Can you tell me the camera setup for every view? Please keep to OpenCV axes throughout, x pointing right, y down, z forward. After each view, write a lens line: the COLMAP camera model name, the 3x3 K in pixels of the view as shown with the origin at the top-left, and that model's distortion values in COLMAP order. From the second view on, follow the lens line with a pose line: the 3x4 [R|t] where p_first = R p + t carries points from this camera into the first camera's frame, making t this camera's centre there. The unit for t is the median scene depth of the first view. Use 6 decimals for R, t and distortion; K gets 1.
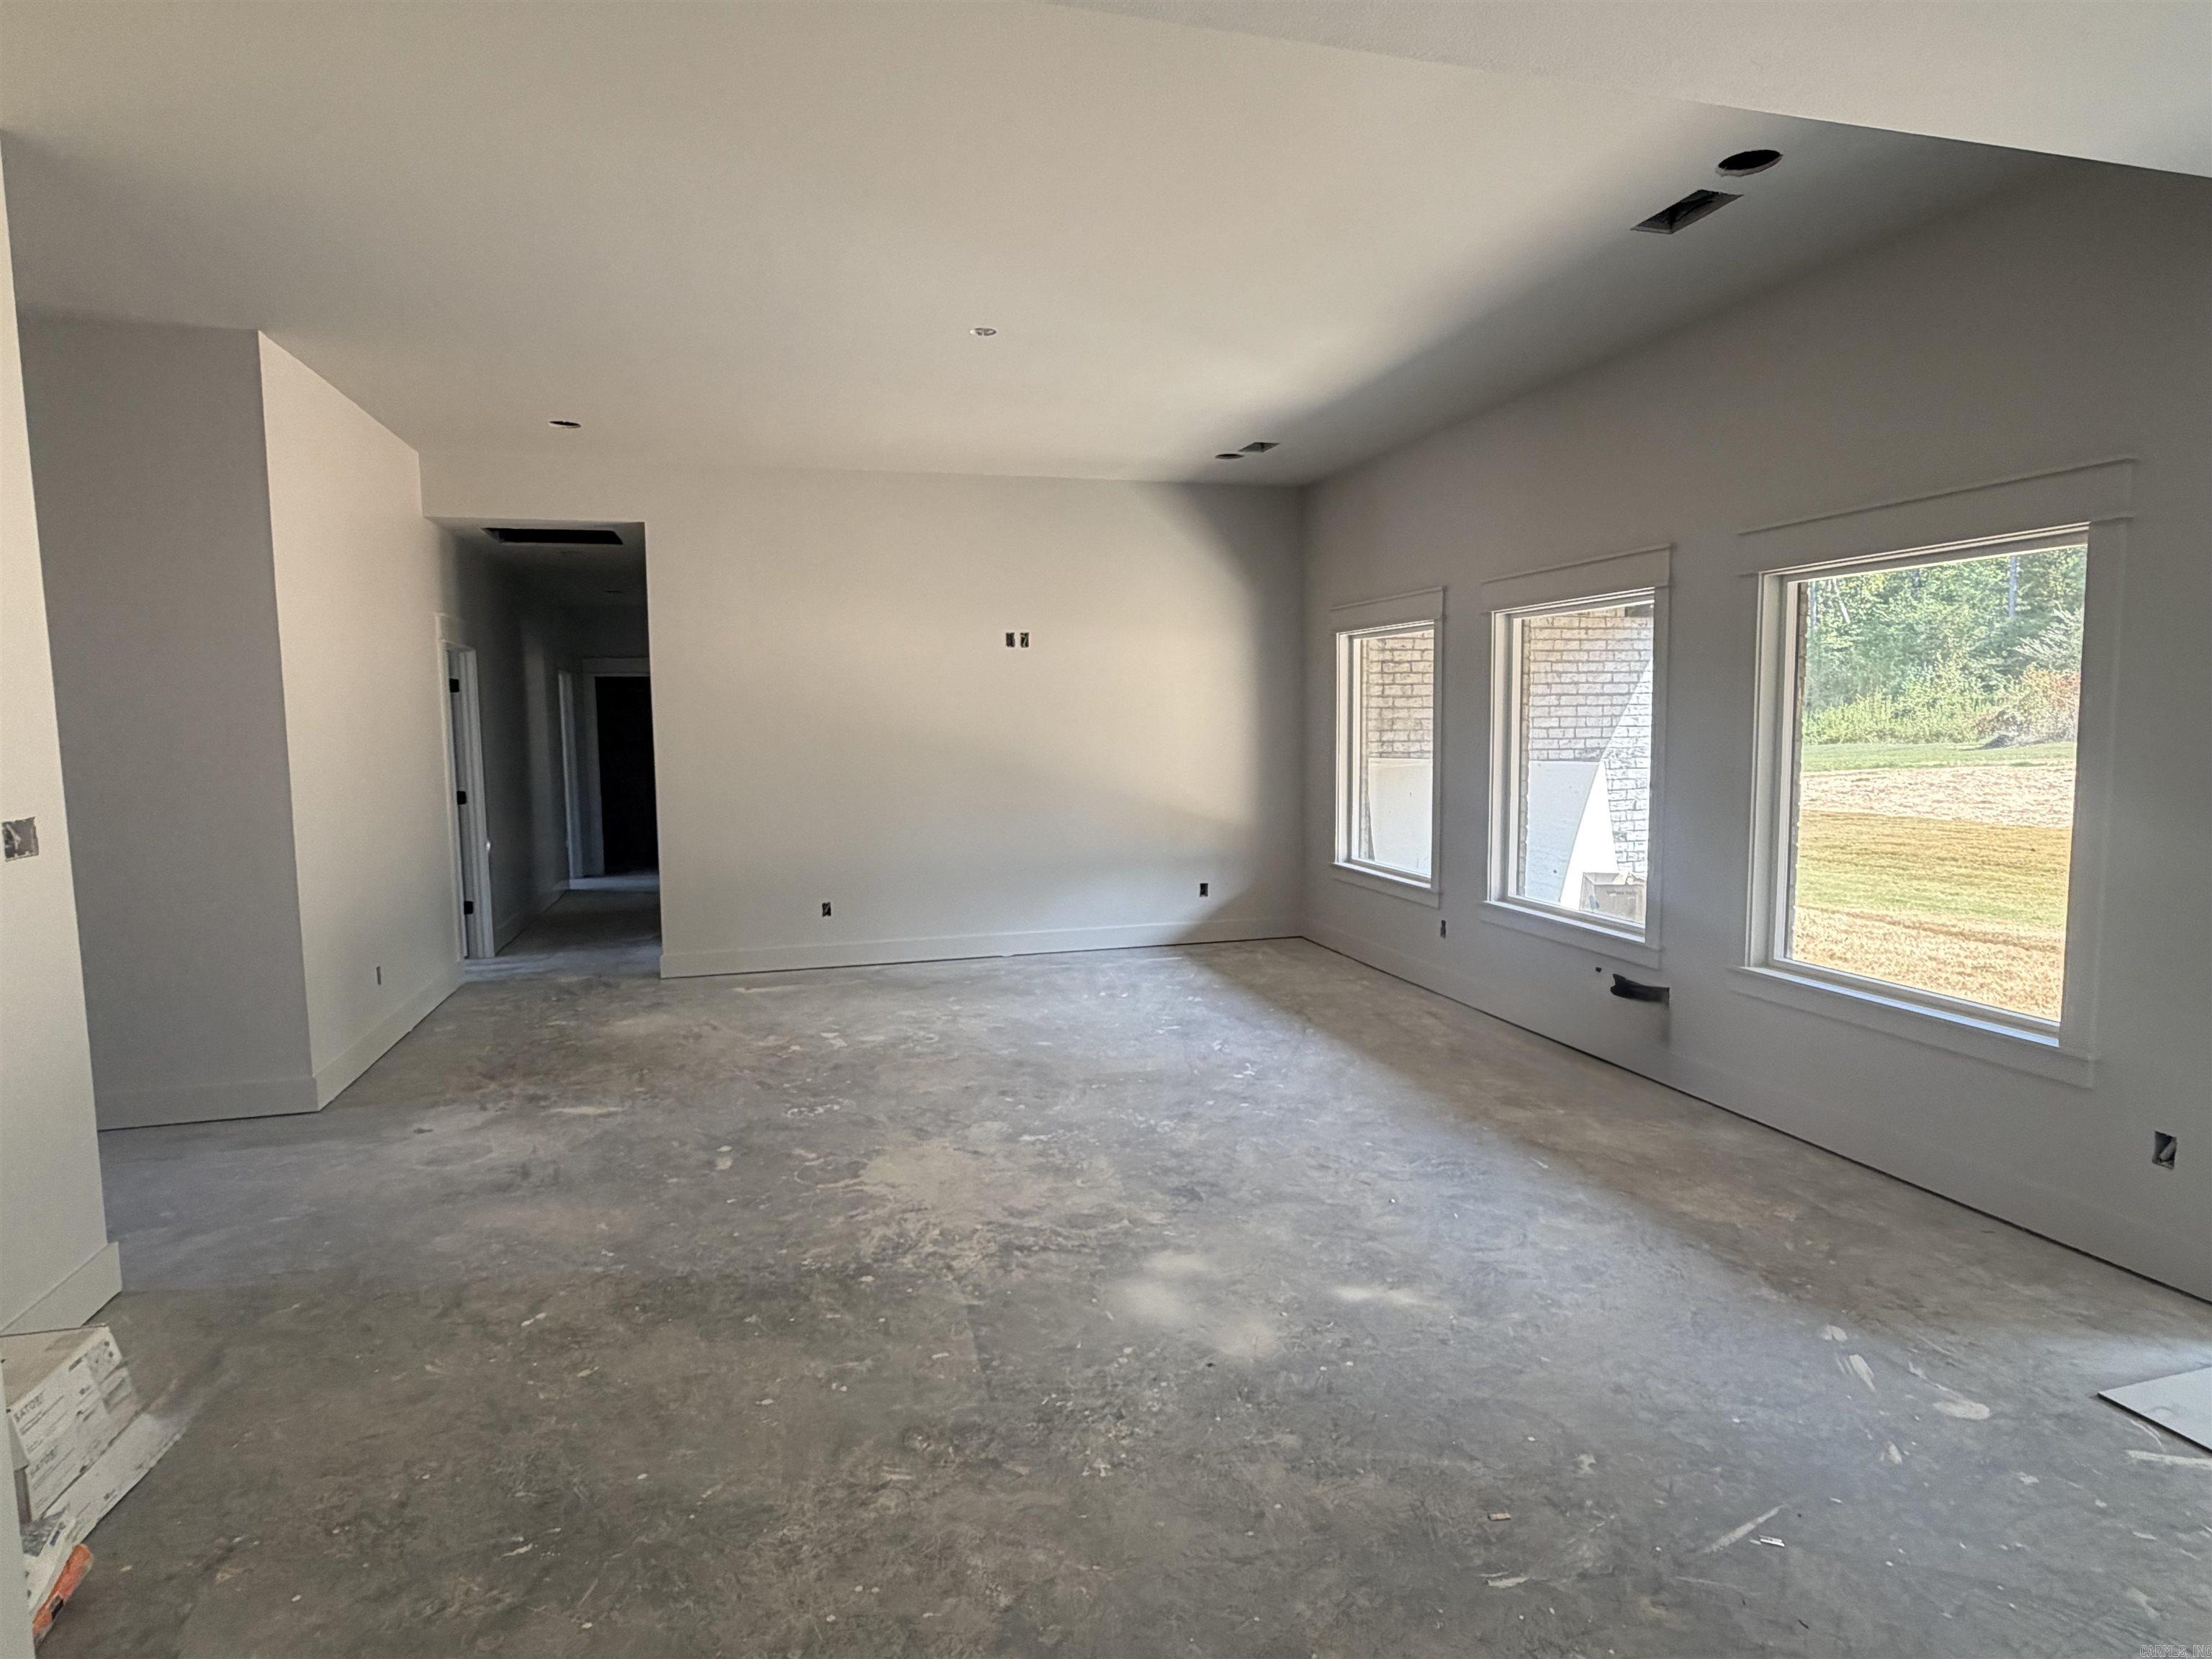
lens RADIAL K [[1239.7, 0, 1105.7], [0, 1239.7, 822.1], [0, 0, 1]] dist [0.001178, 0.000319]
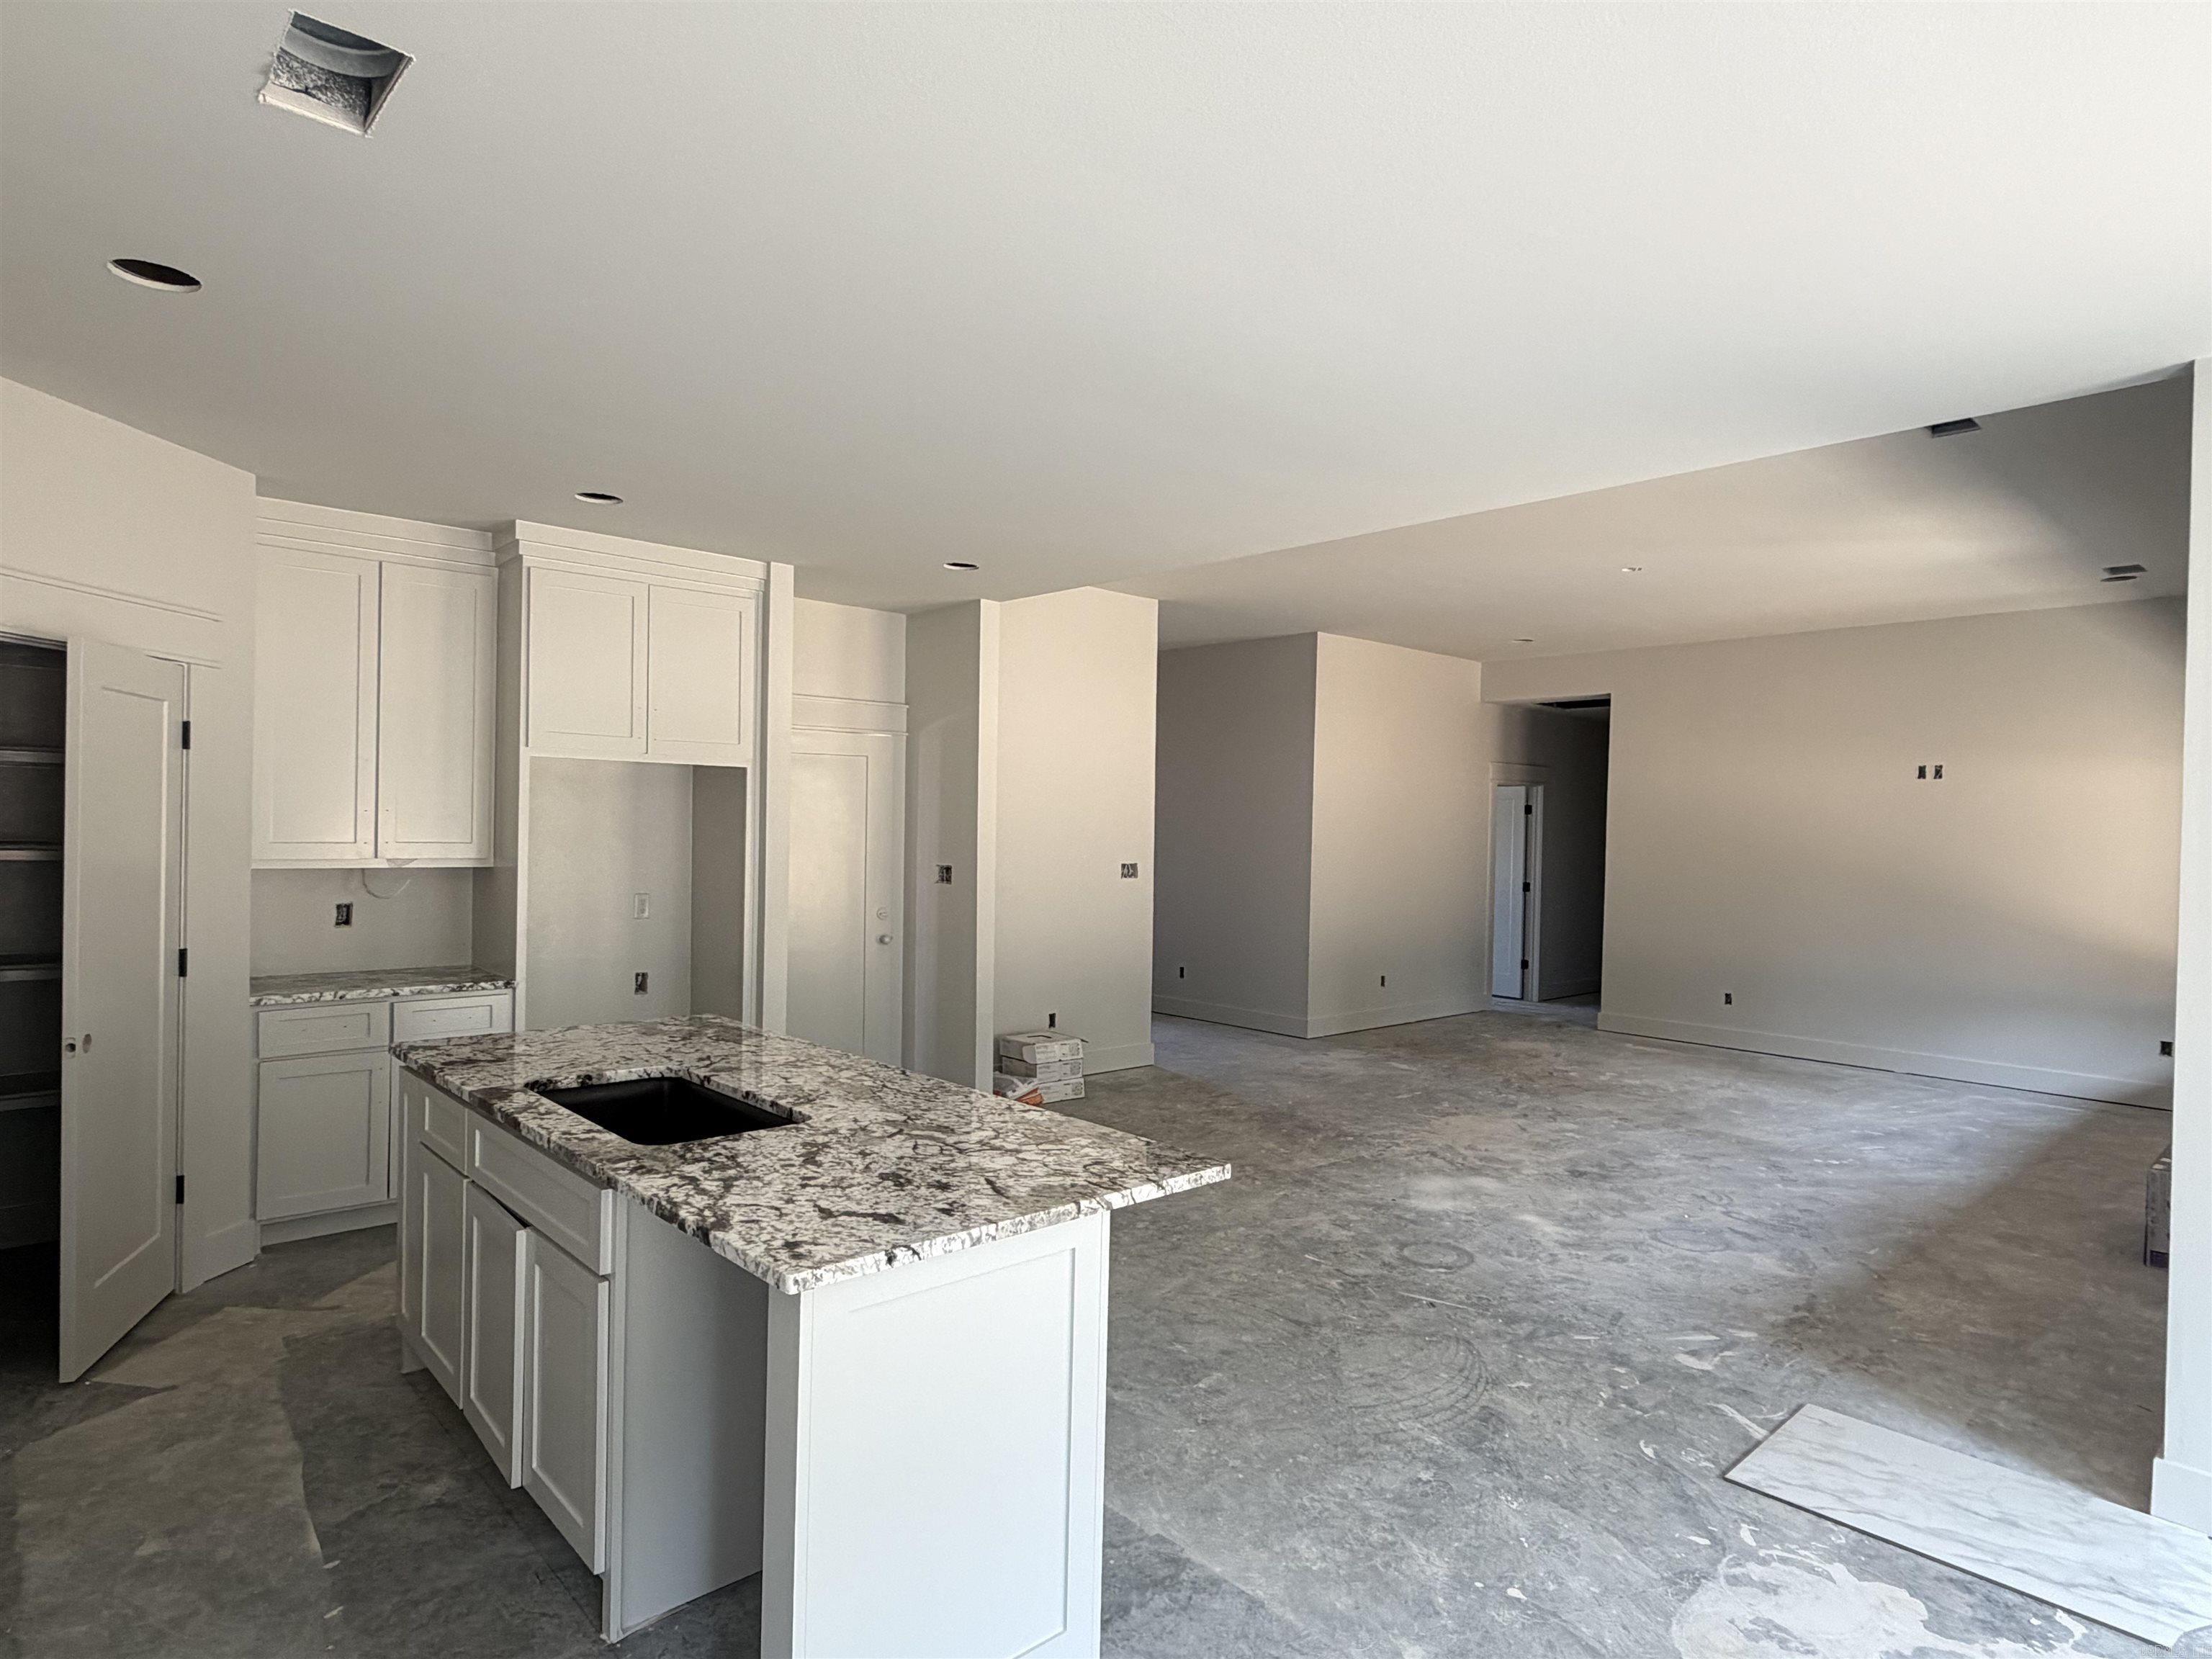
lens RADIAL K [[1239.7, 0, 1113.0], [0, 1239.7, 835.5], [0, 0, 1]] dist [0.001178, 0.000319]
pose [[0.449937, 0.029790, -0.892563, 1.124687], [-0.103370, 0.994463, -0.018917, -0.005122], [0.887058, 0.100776, 0.450525, -0.161618]]
